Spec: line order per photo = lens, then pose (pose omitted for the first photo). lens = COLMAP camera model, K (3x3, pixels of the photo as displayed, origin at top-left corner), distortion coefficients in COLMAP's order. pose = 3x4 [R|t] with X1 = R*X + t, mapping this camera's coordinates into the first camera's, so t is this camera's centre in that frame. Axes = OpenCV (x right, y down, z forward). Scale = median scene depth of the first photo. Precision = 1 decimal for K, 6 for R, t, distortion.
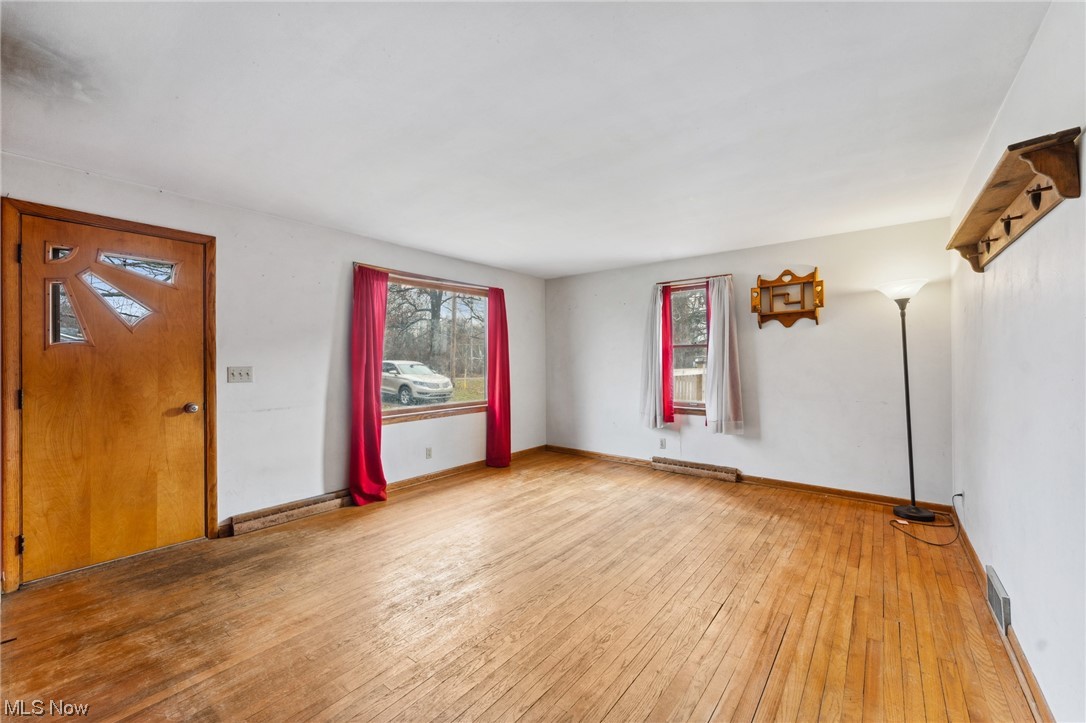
lens RADIAL K [[443.1, 0, 543.6], [0, 443.1, 359.8], [0, 0, 1]] dist [0.003846, 0.000292]
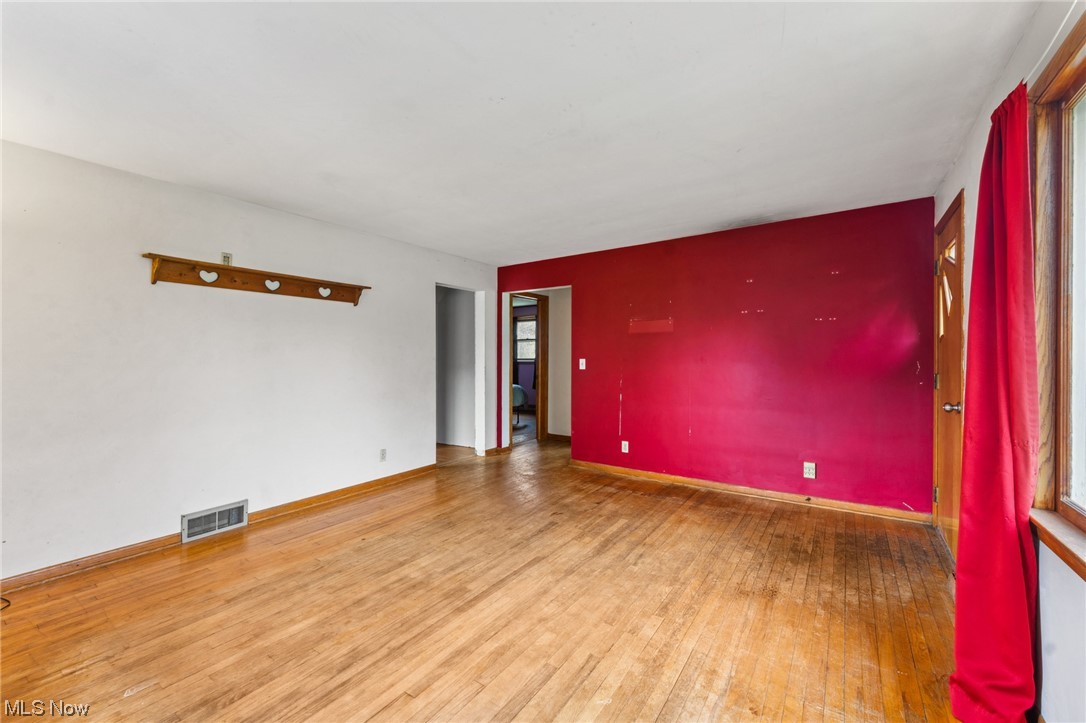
lens RADIAL K [[443.1, 0, 542.3], [0, 443.1, 358.5], [0, 0, 1]] dist [0.003846, 0.000292]
pose [[-0.998150, 0.011315, -0.059732, 0.019221], [0.011269, 0.999936, 0.001103, 0.010926], [0.059740, 0.000428, -0.998214, 1.935688]]
